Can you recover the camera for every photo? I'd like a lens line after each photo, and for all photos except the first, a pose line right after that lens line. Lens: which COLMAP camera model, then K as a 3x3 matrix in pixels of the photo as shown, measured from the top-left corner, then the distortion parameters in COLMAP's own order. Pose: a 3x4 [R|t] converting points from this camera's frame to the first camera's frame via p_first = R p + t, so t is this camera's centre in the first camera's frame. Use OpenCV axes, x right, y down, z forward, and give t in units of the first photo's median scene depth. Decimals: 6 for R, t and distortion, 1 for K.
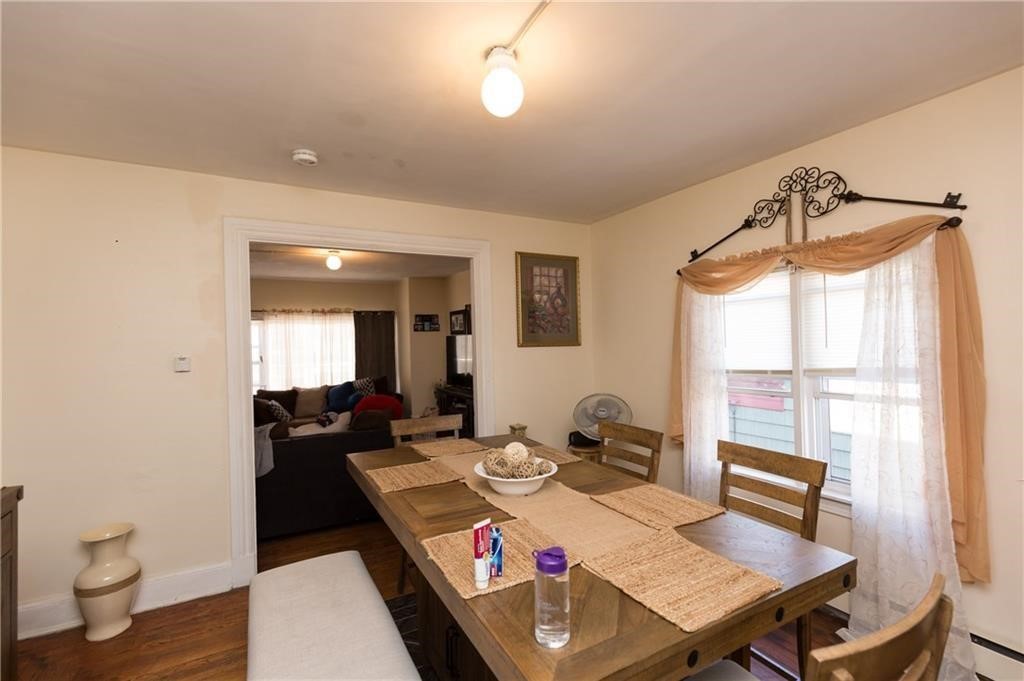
lens RADIAL K [[459.2, 0, 520.9], [0, 459.2, 340.9], [0, 0, 1]] dist [0.000800, -0.000325]
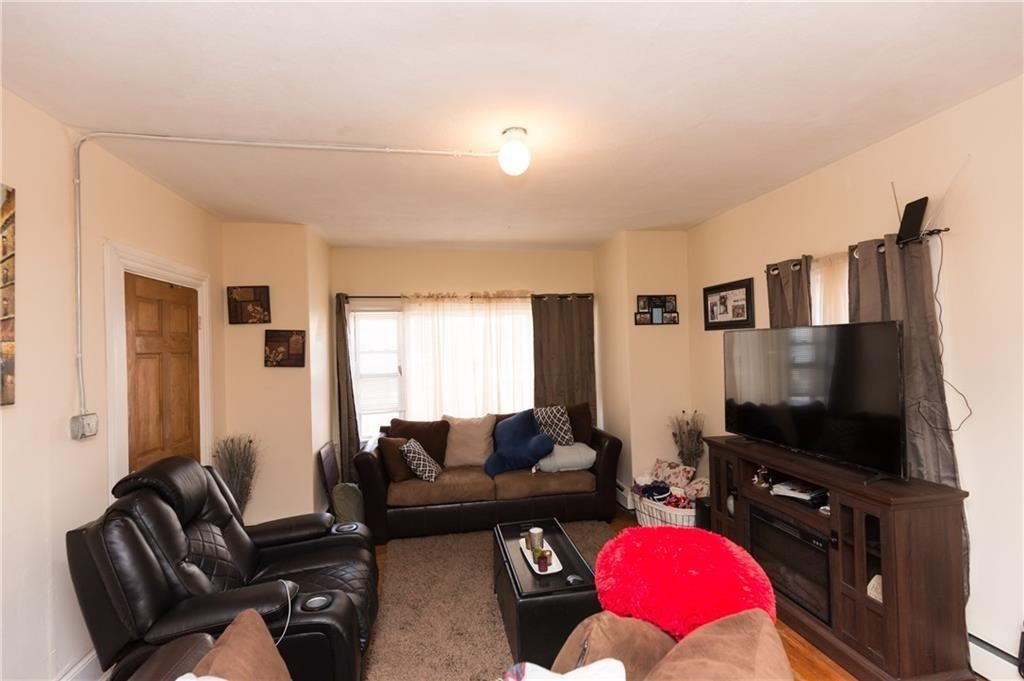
lens RADIAL K [[459.2, 0, 512.0], [0, 459.2, 346.2], [0, 0, 1]] dist [0.000800, -0.000325]
pose [[0.944001, -0.002605, -0.329933, -0.190522], [0.002215, 0.999996, -0.001558, 0.006025], [0.329936, 0.000740, 0.944003, 0.417530]]
